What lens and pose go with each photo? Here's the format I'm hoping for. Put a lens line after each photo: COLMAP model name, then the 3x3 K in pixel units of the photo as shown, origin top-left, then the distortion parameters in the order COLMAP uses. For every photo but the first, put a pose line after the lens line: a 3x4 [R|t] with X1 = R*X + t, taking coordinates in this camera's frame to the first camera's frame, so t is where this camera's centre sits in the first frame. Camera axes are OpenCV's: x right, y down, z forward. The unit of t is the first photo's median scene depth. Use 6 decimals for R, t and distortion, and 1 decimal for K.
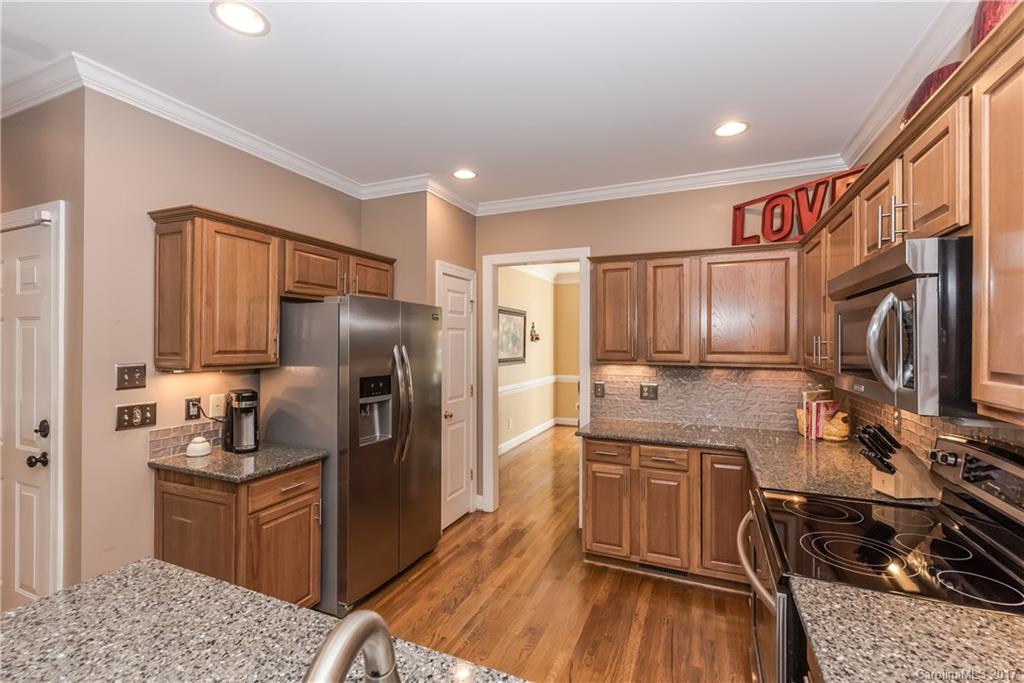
lens RADIAL K [[448.8, 0, 513.7], [0, 448.8, 342.9], [0, 0, 1]] dist [0.000578, -0.000030]
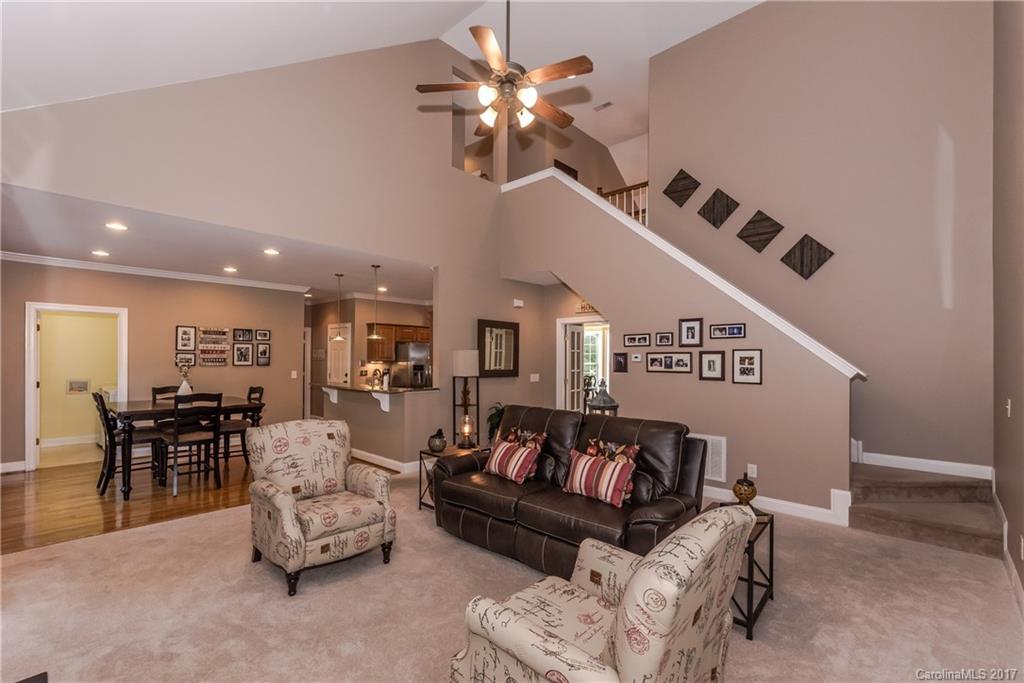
lens RADIAL K [[448.8, 0, 513.3], [0, 448.8, 346.0], [0, 0, 1]] dist [0.000578, -0.000030]
pose [[0.937732, -0.000563, -0.347358, 1.710546], [-0.000885, 0.999992, -0.004010, -0.061939], [0.347357, 0.004067, 0.937724, -2.169910]]
